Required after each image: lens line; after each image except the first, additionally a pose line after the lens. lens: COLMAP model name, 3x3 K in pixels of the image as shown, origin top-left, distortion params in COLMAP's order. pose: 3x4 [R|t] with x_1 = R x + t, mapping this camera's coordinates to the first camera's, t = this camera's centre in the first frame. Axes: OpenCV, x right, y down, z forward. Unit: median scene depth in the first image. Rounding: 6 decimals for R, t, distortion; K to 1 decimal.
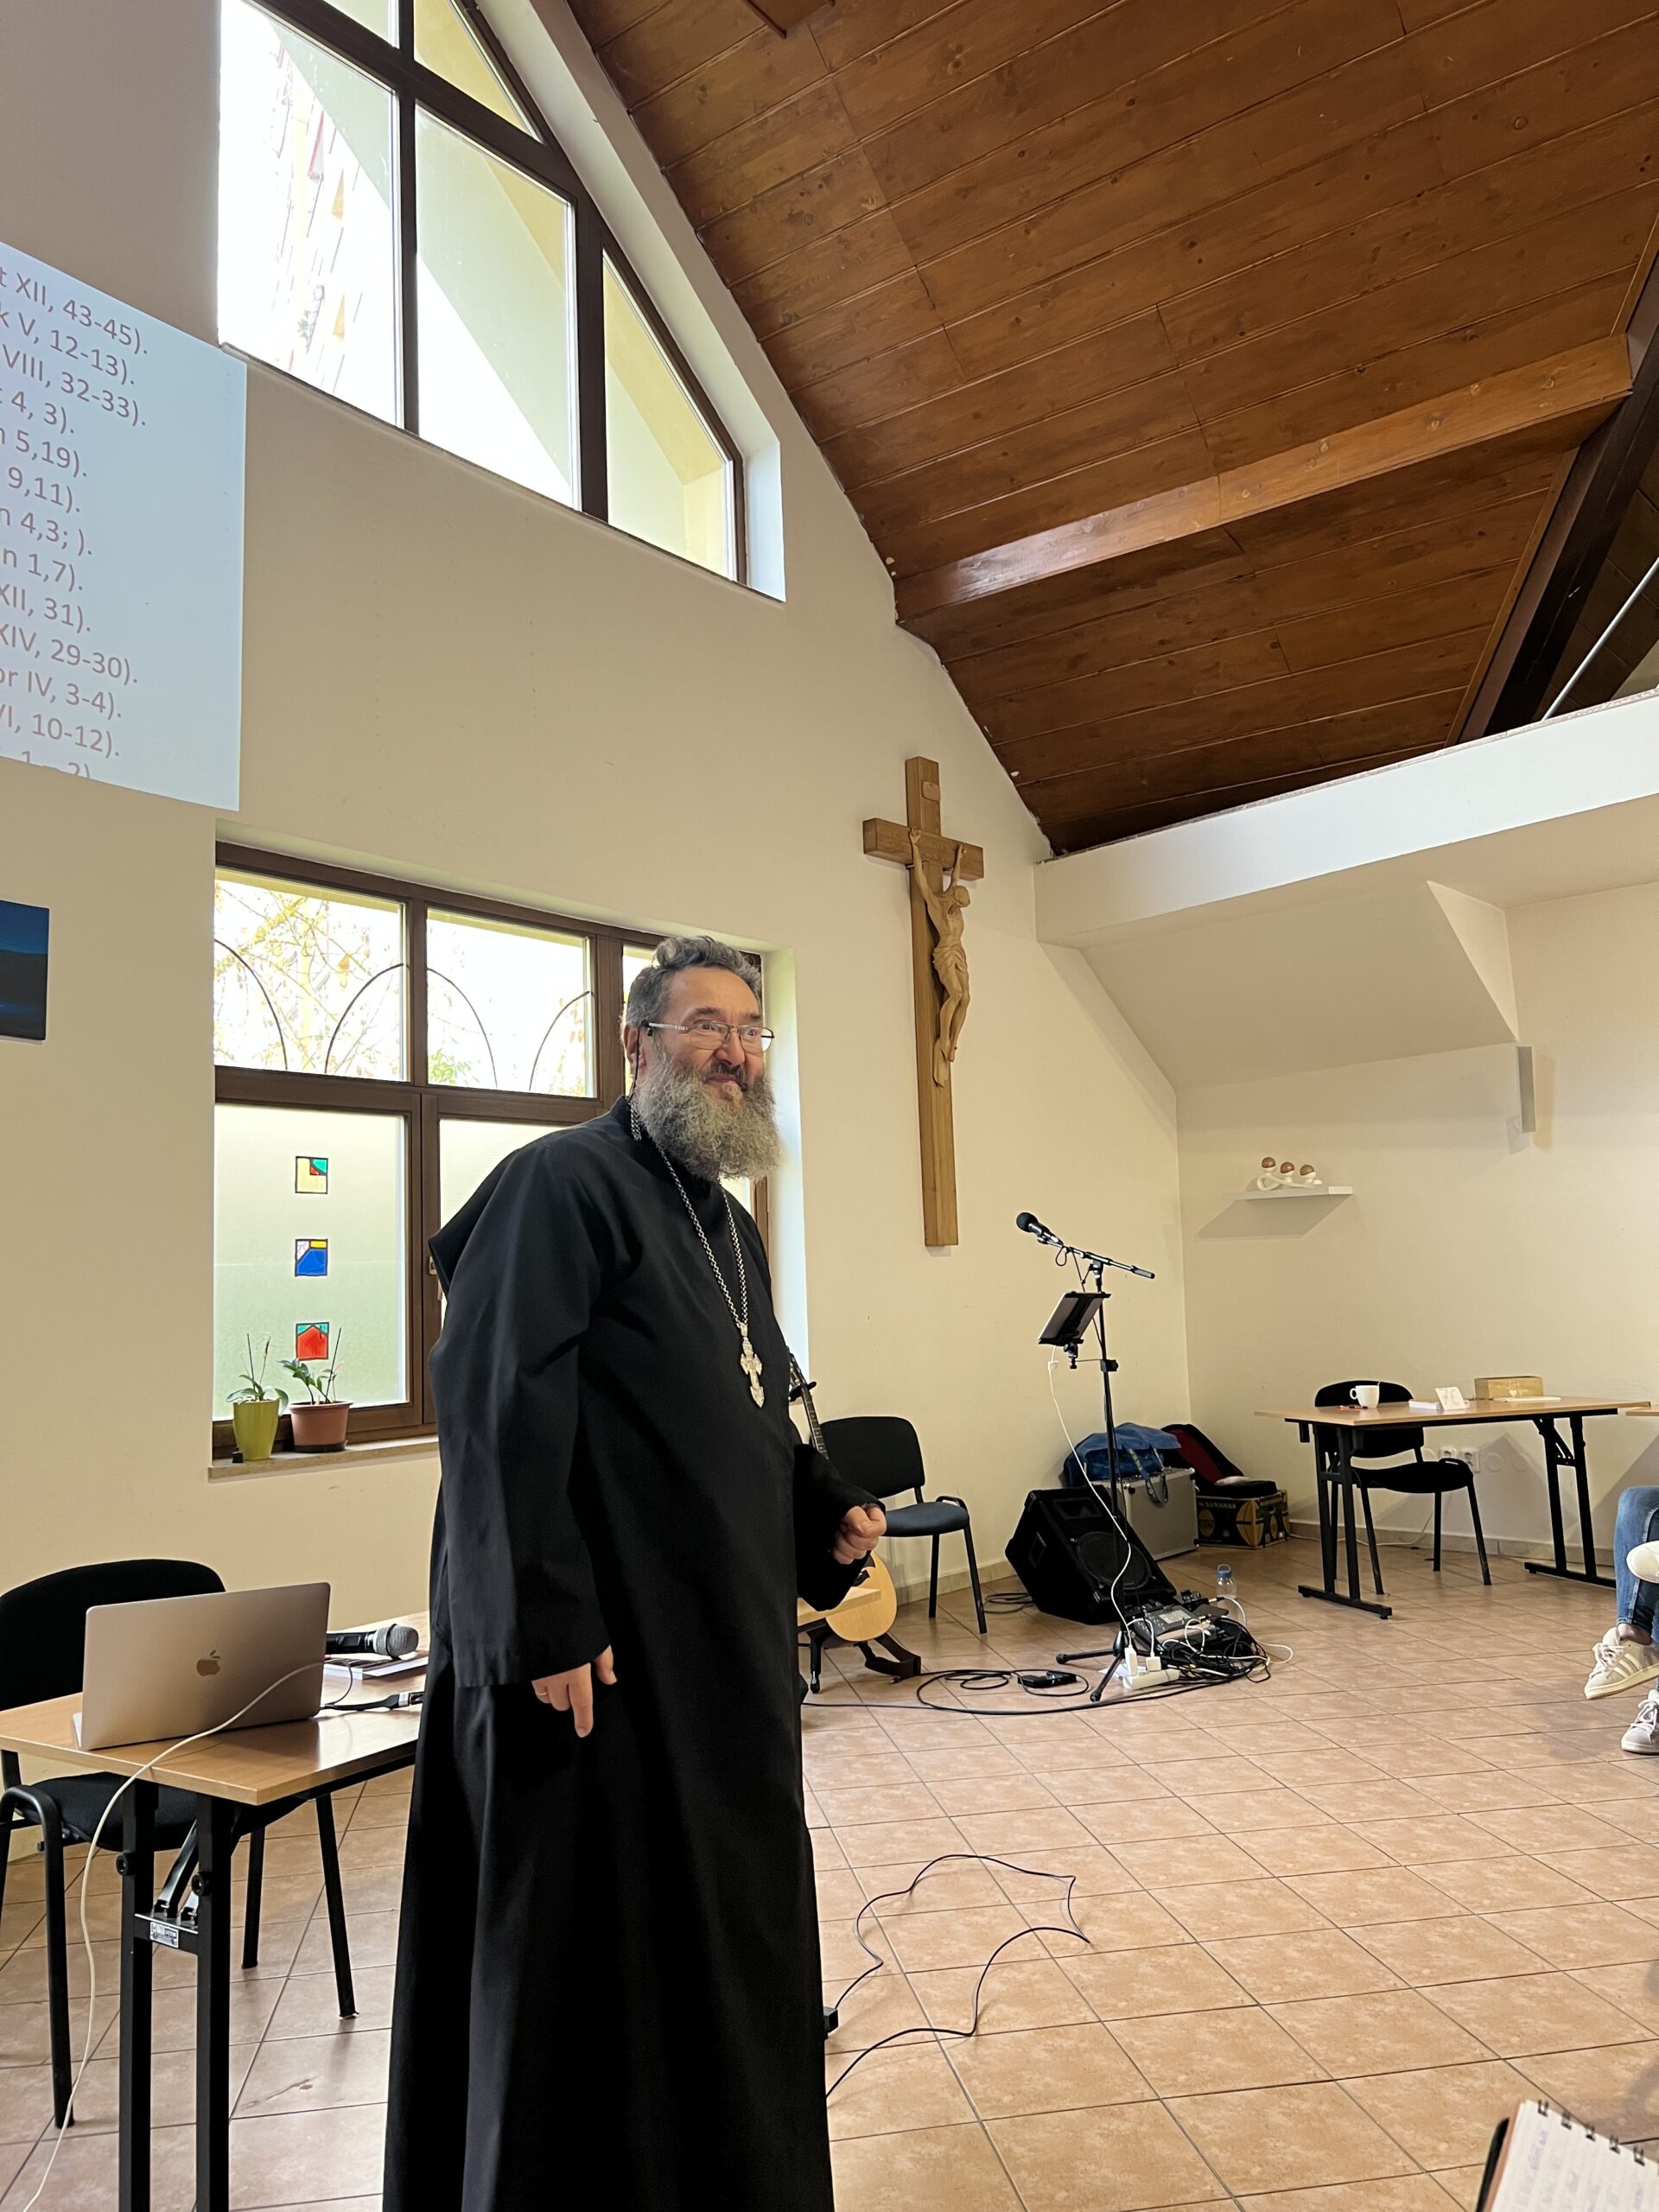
lens RADIAL K [[1697.6, 0, 831.6], [0, 1697.6, 1102.1], [0, 0, 1]] dist [0.066991, -0.042138]
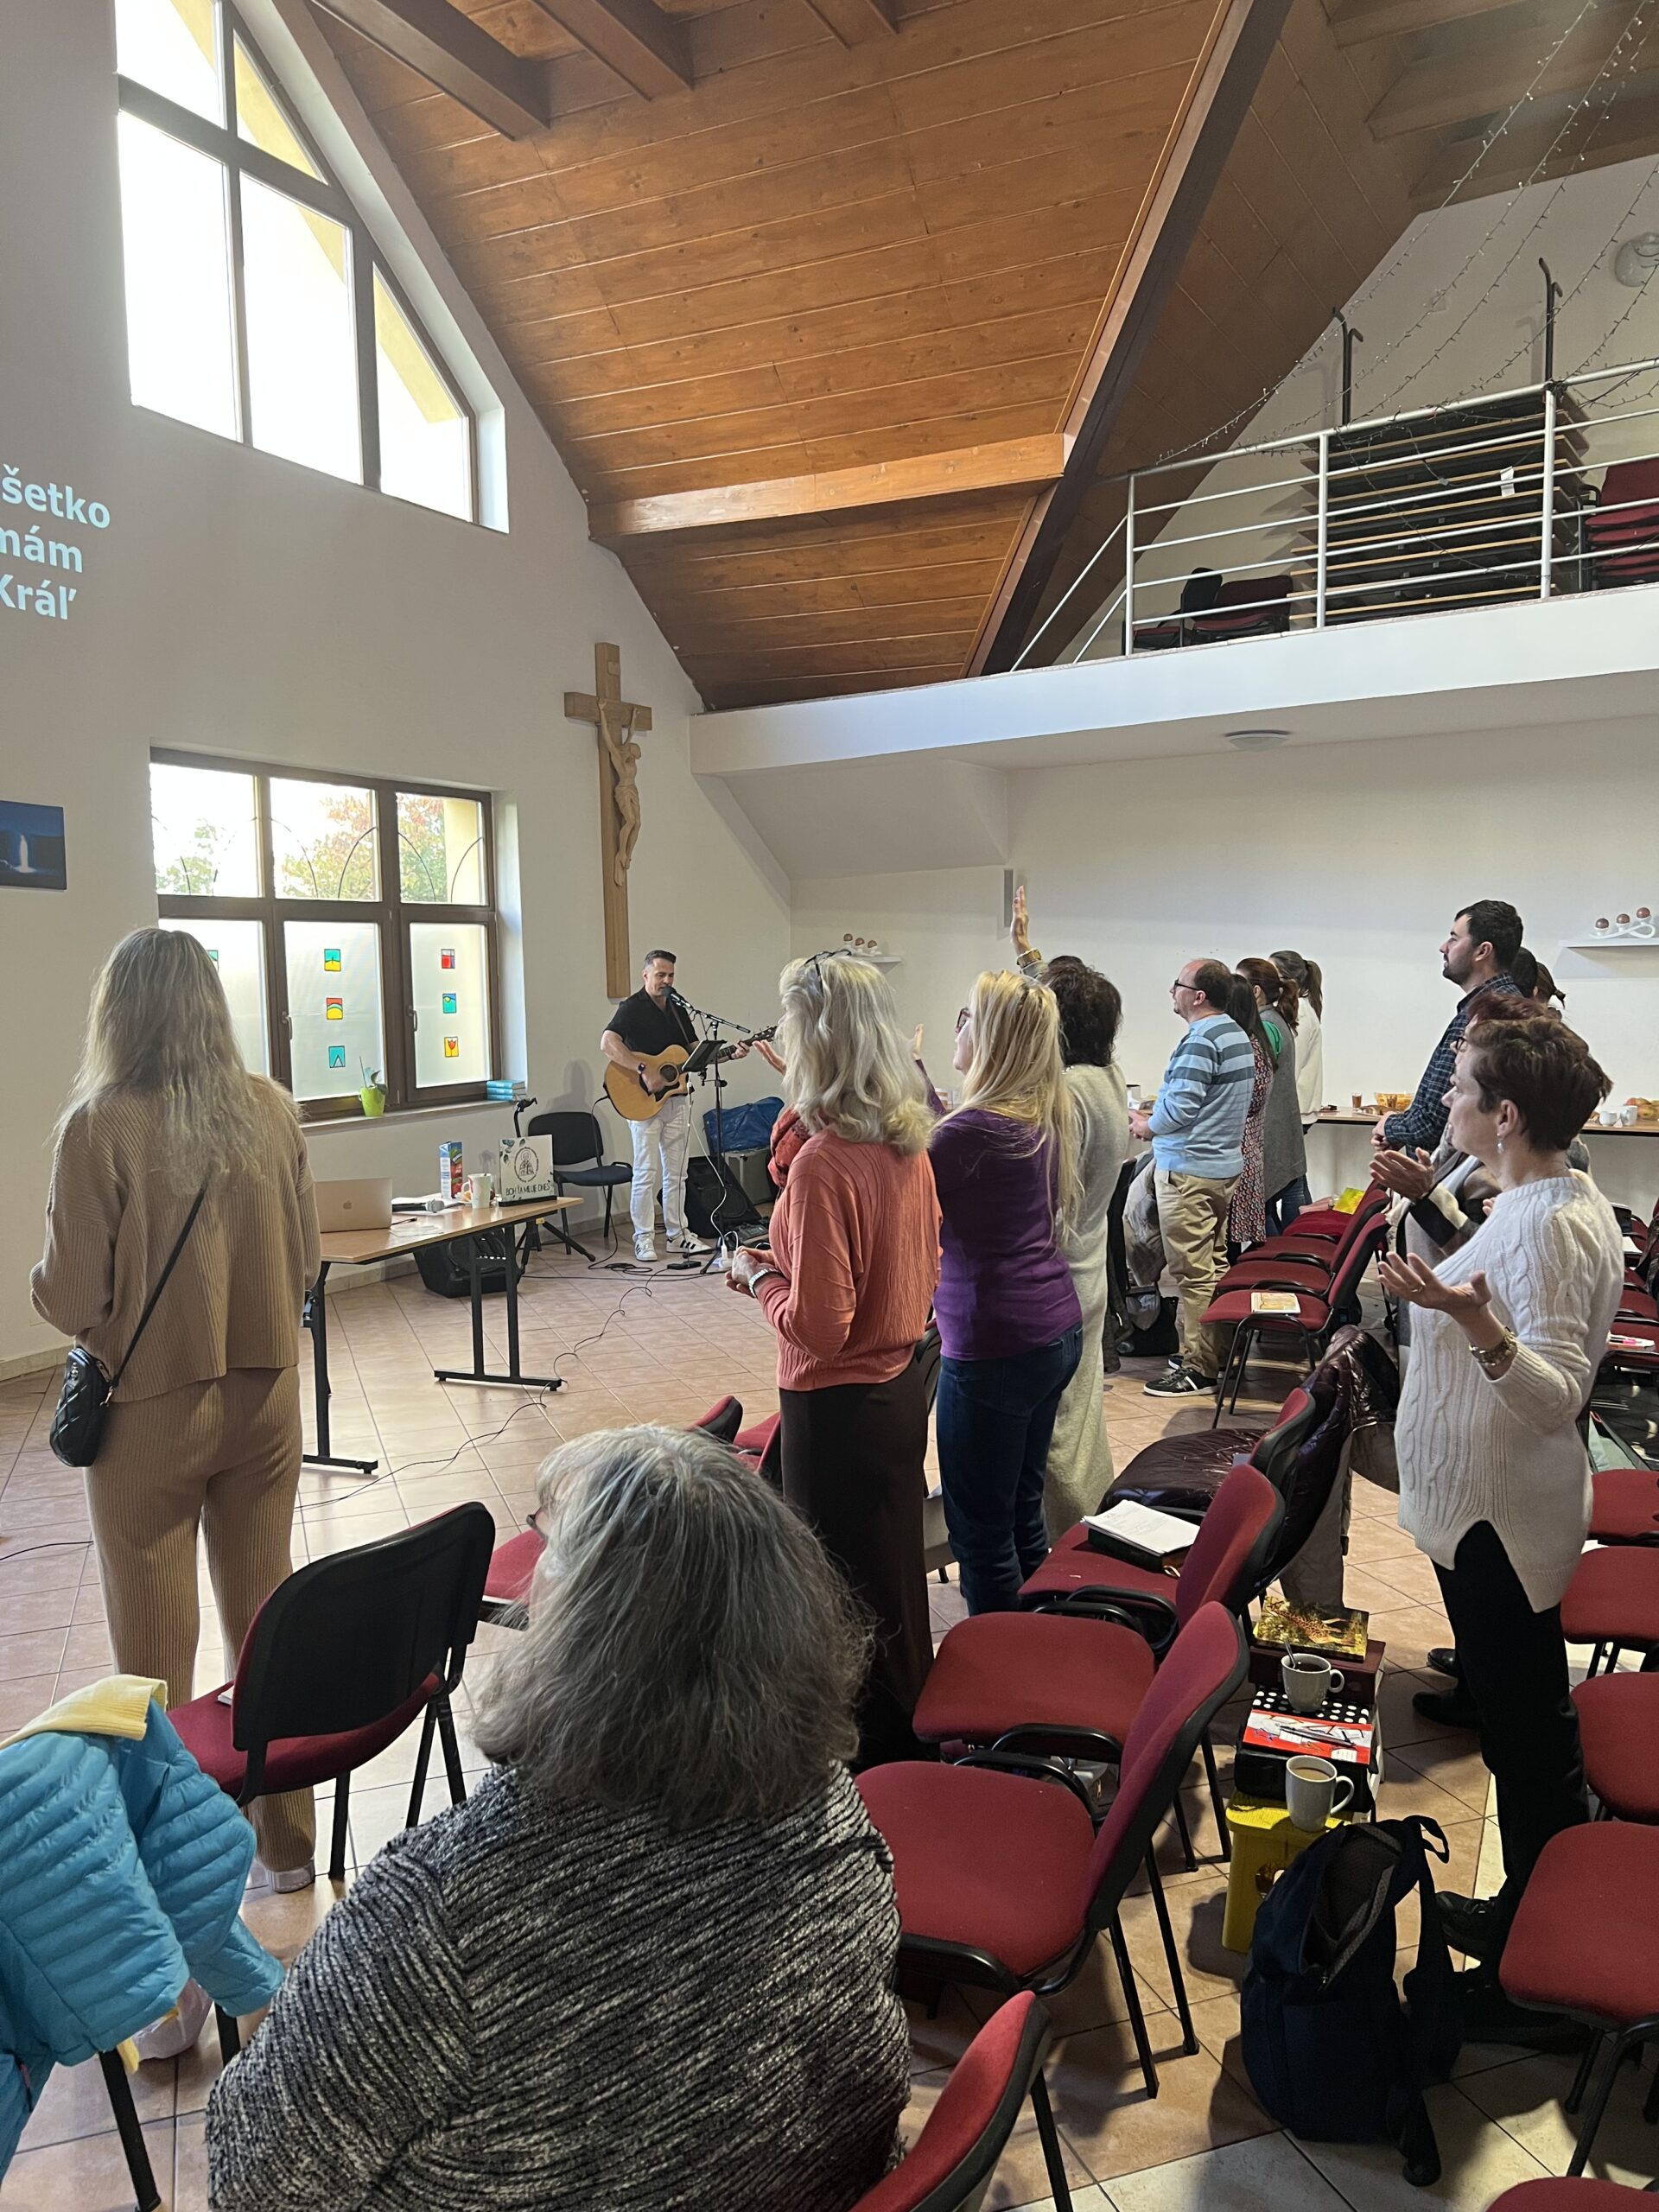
lens RADIAL K [[1697.6, 0, 833.3], [0, 1697.6, 1115.6], [0, 0, 1]] dist [0.066991, -0.042138]
pose [[0.981875, 0.002272, 0.189514, -0.031539], [-0.040119, 0.979760, 0.196115, -0.114078], [-0.185232, -0.200164, 0.962093, -0.484092]]
